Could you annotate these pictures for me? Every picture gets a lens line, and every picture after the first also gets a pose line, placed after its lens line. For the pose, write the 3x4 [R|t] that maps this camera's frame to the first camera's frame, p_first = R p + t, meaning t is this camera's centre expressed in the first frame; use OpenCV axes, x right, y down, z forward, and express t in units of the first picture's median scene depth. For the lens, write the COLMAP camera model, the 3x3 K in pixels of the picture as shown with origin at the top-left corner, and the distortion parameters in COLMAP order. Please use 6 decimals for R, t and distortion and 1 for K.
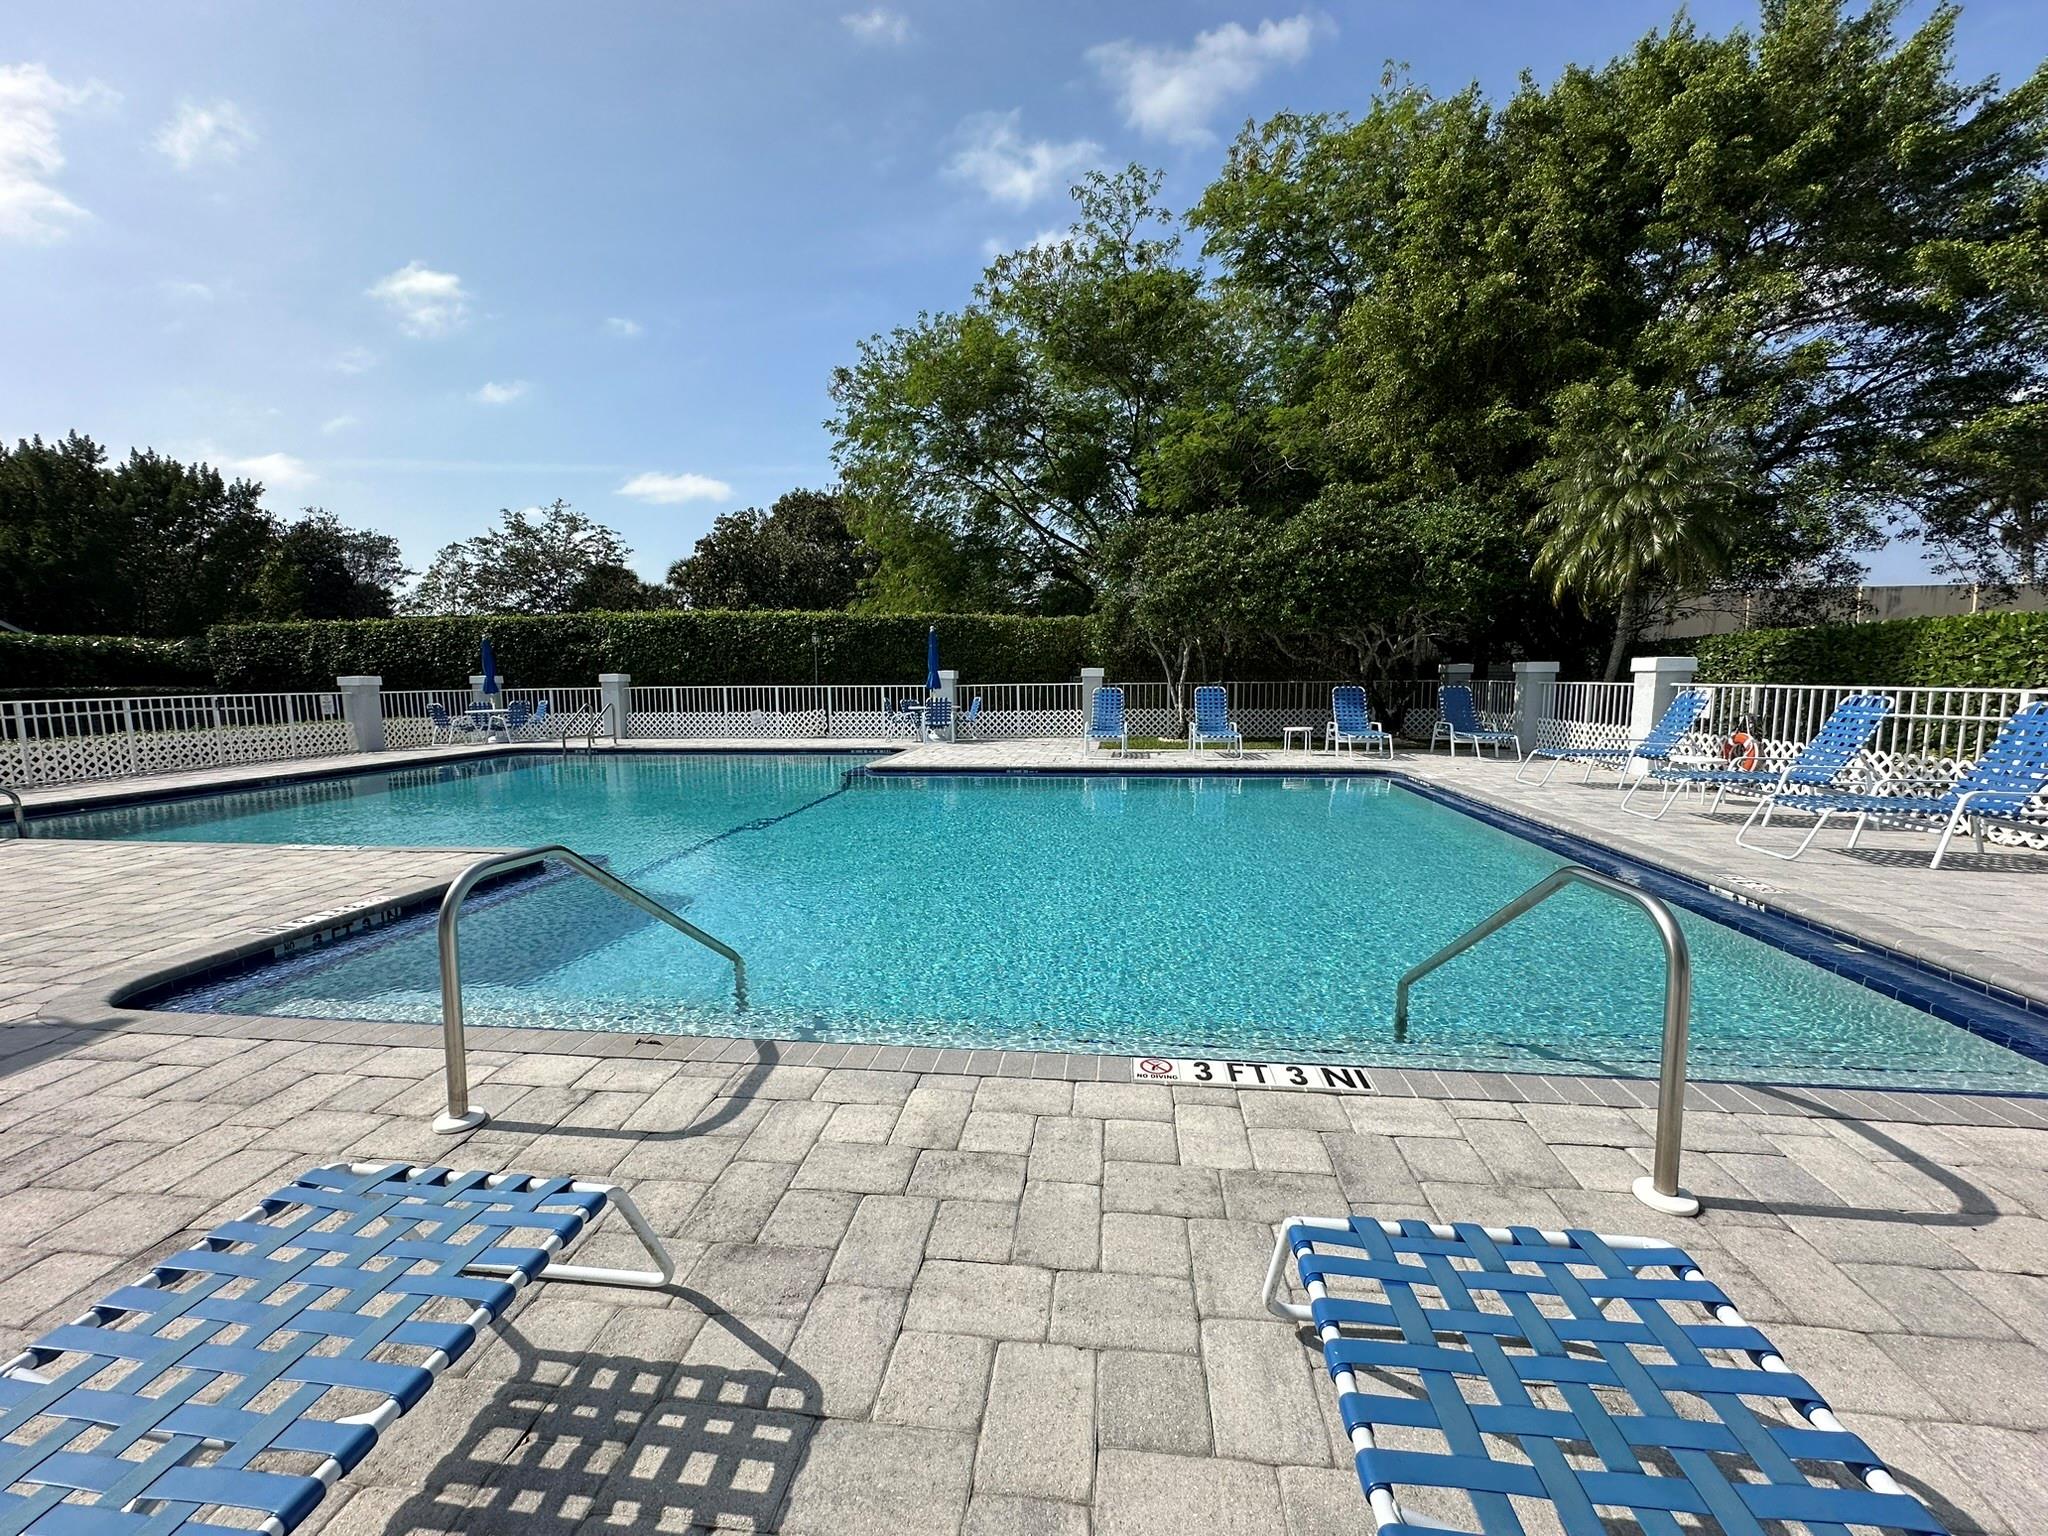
lens RADIAL K [[816.9, 0, 1016.9], [0, 816.9, 766.2], [0, 0, 1]] dist [-0.000434, -0.000524]
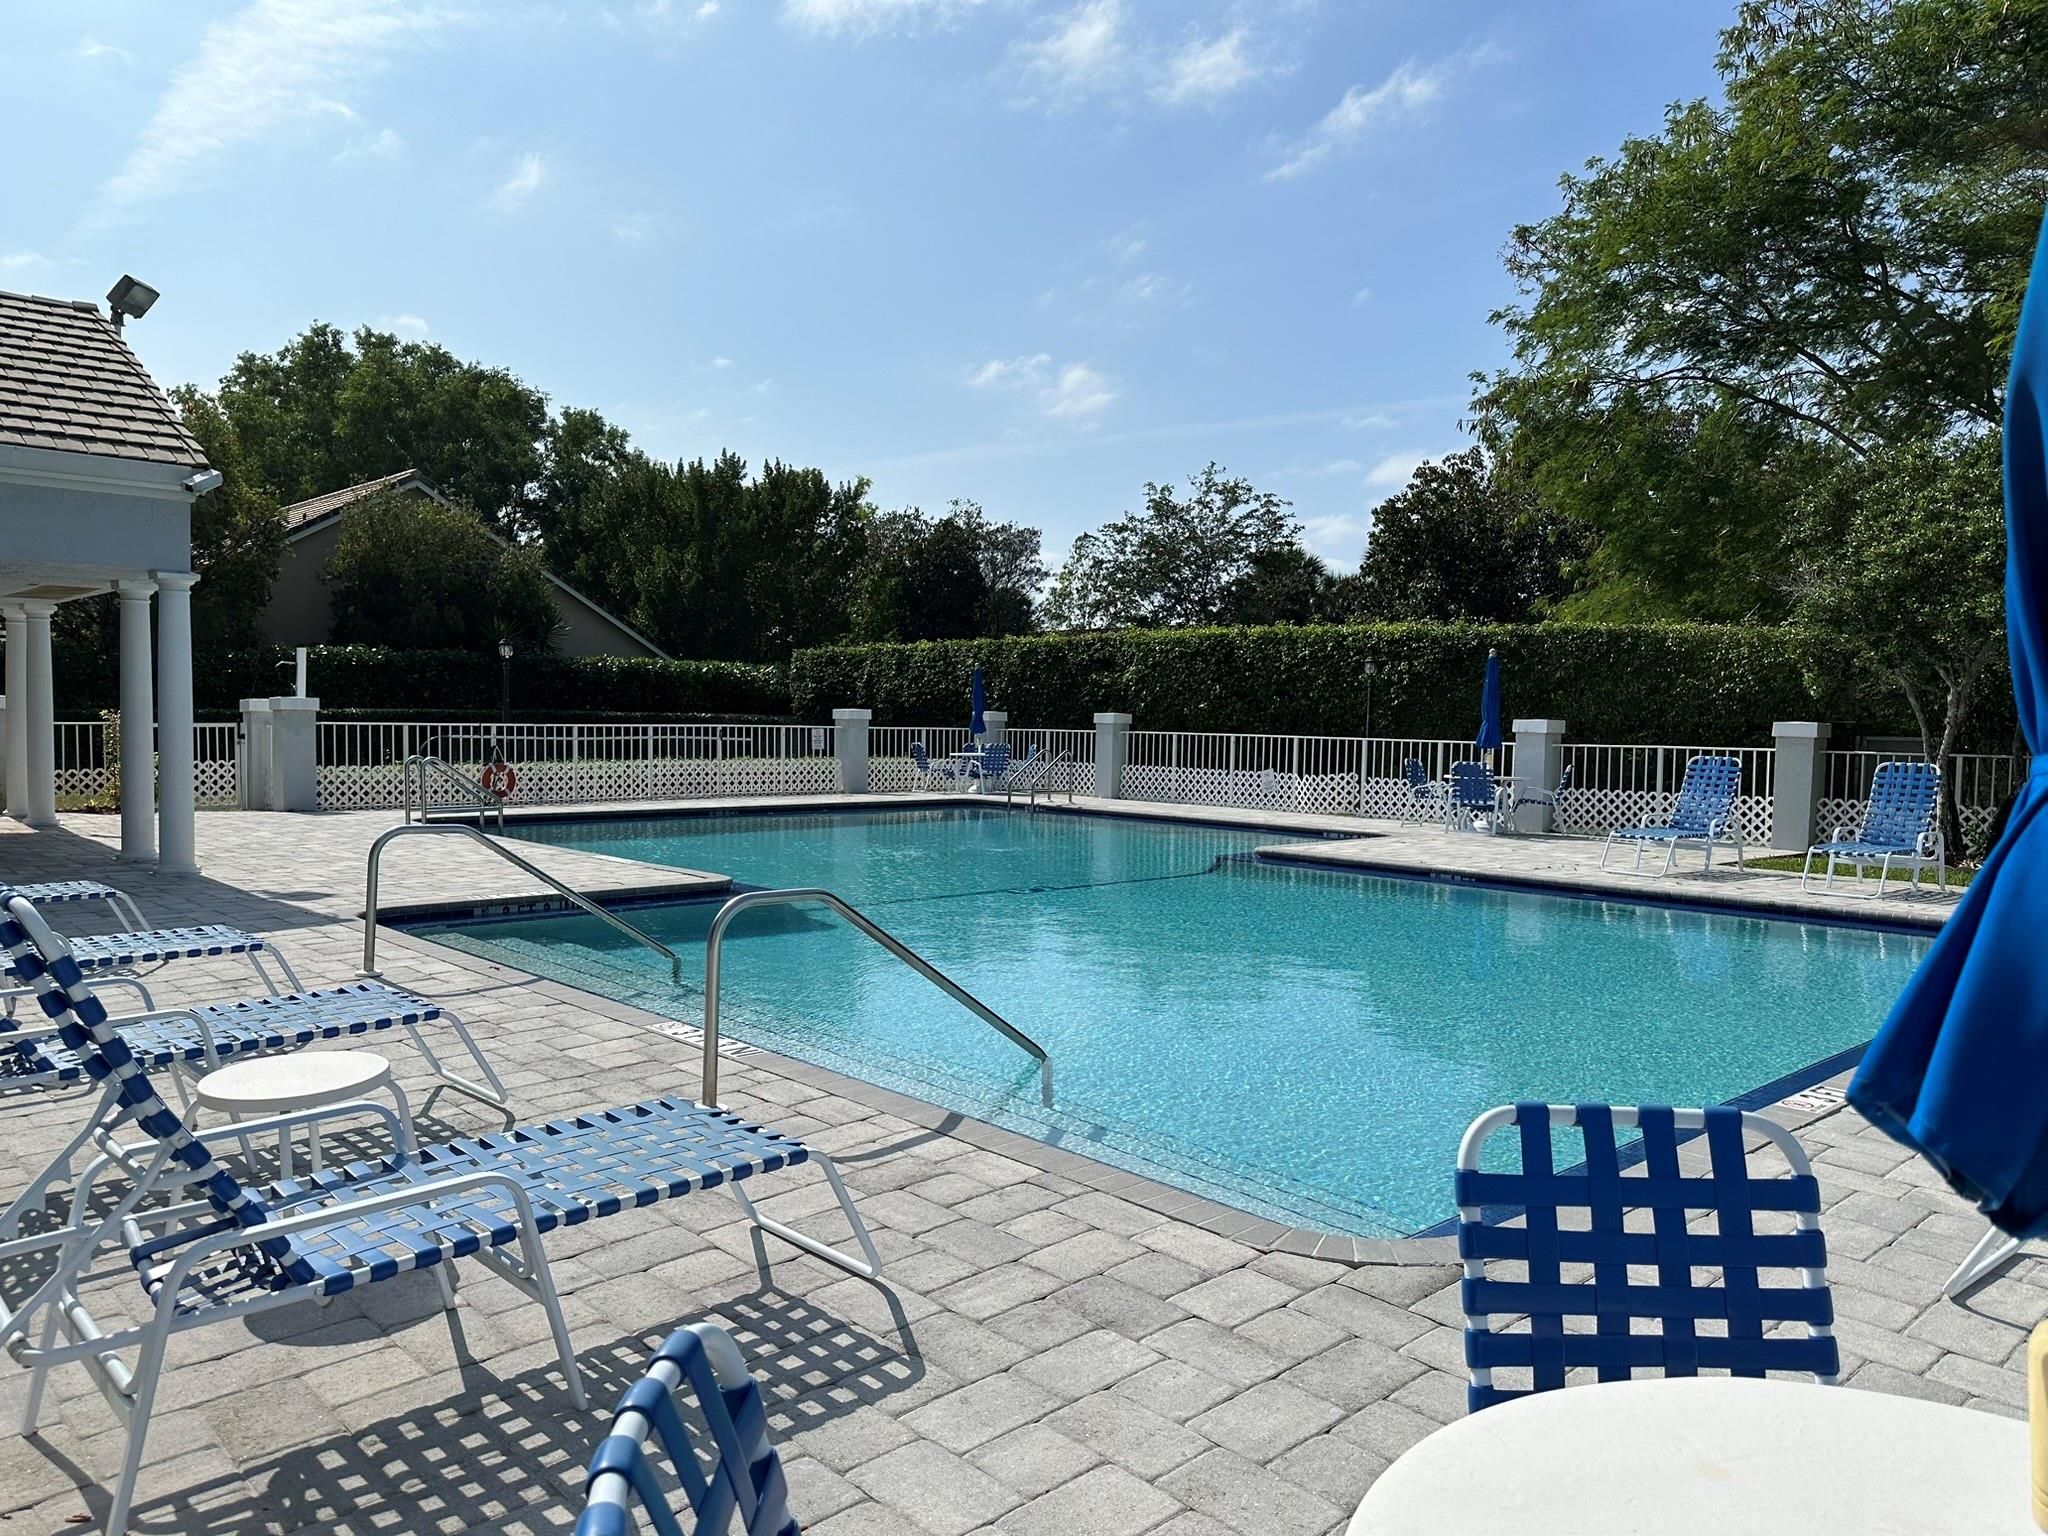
lens RADIAL K [[1440.8, 0, 1016.5], [0, 1440.8, 775.7], [0, 0, 1]] dist [0.109768, -0.151248]
pose [[0.759023, 0.051908, -0.648992, 0.250286], [-0.098098, 0.994555, -0.035183, 0.000114], [0.643631, 0.090370, 0.759982, -0.052818]]
